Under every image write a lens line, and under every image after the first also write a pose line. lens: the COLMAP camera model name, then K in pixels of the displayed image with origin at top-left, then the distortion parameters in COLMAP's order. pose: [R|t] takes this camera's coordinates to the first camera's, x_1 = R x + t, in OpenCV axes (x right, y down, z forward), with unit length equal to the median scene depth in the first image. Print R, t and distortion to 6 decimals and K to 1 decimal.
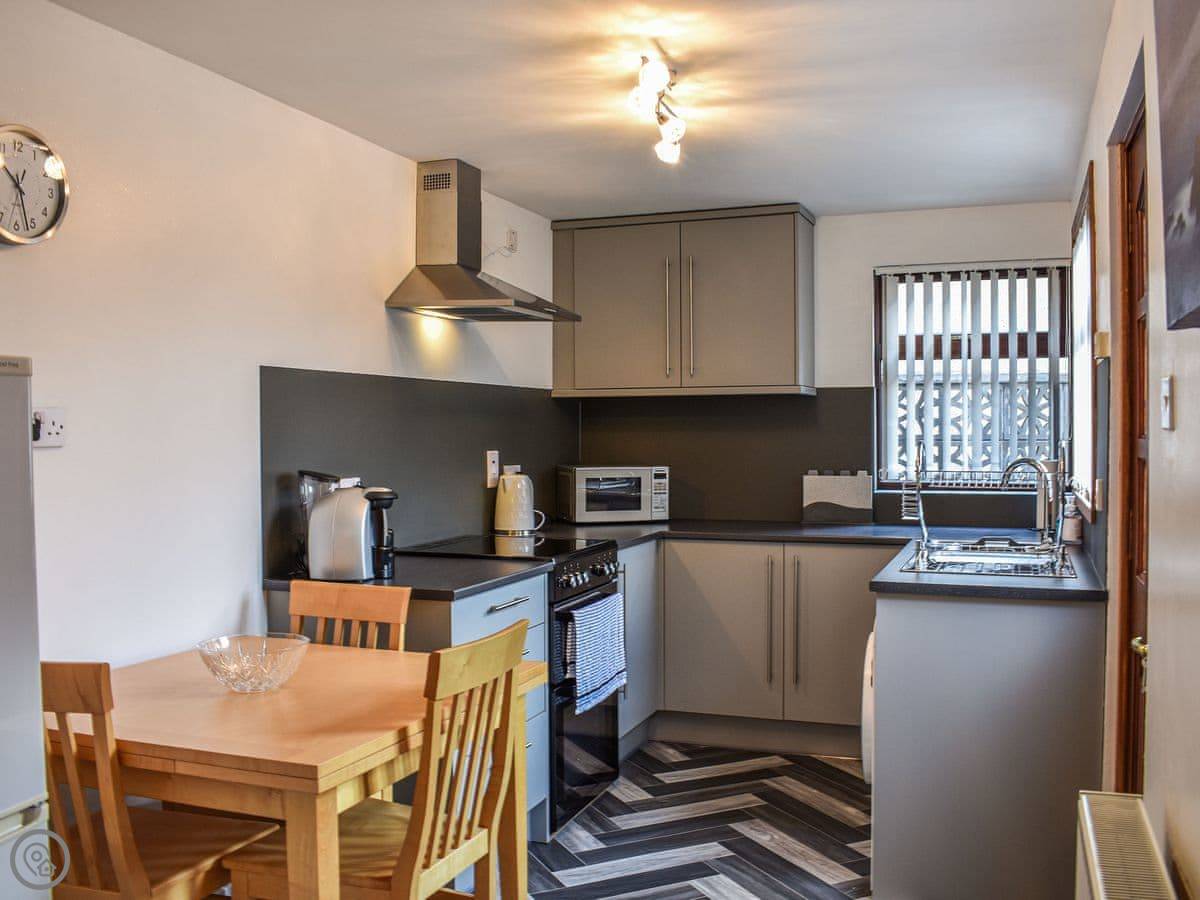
lens RADIAL K [[1121.9, 0, 599.9], [0, 1121.9, 447.4], [0, 0, 1]] dist [-0.071870, 0.000000]
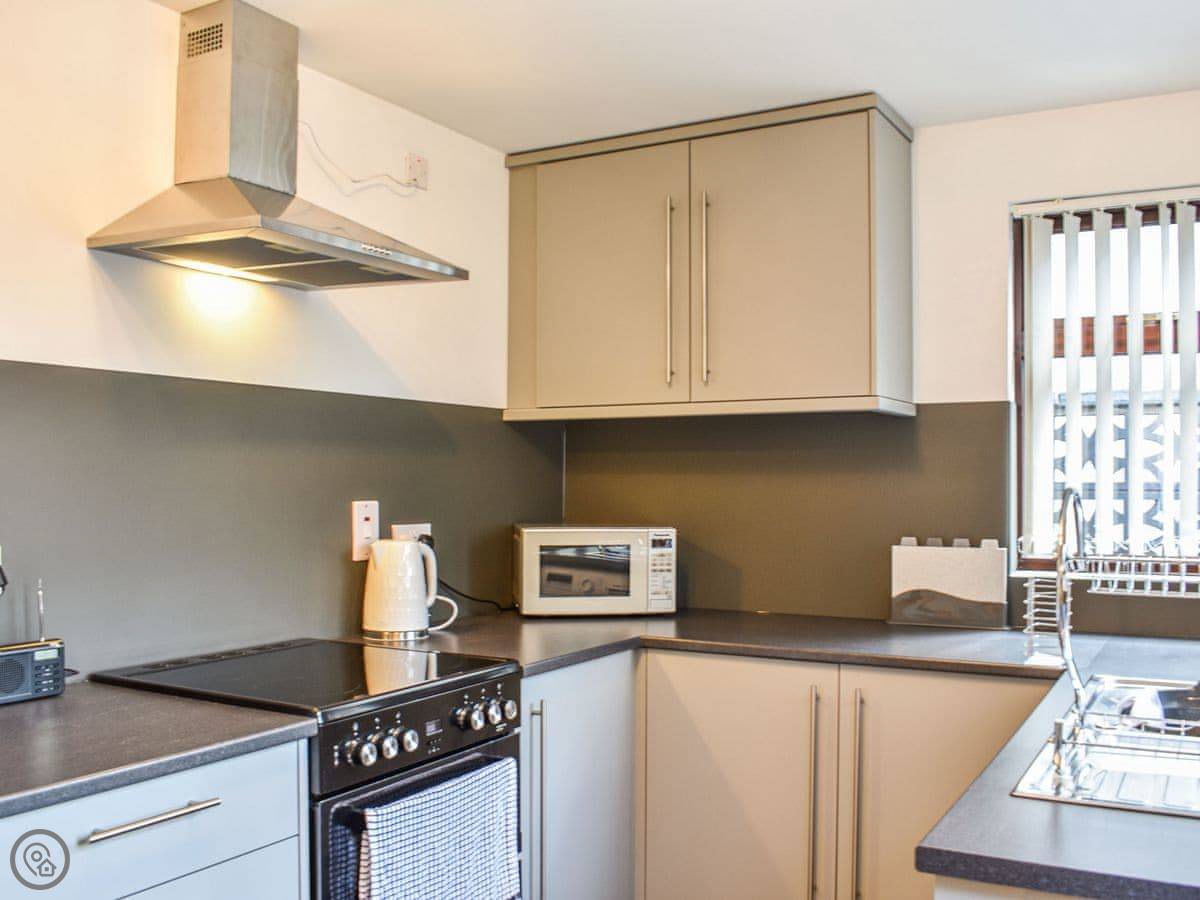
lens RADIAL K [[1121.9, 0, 603.5], [0, 1121.9, 484.5], [0, 0, 1]] dist [-0.071870, 0.000000]
pose [[0.988562, 0.006758, -0.150662, 0.119369], [-0.008682, 0.999889, -0.012116, 0.000224], [0.150563, 0.013285, 0.988511, 0.375008]]
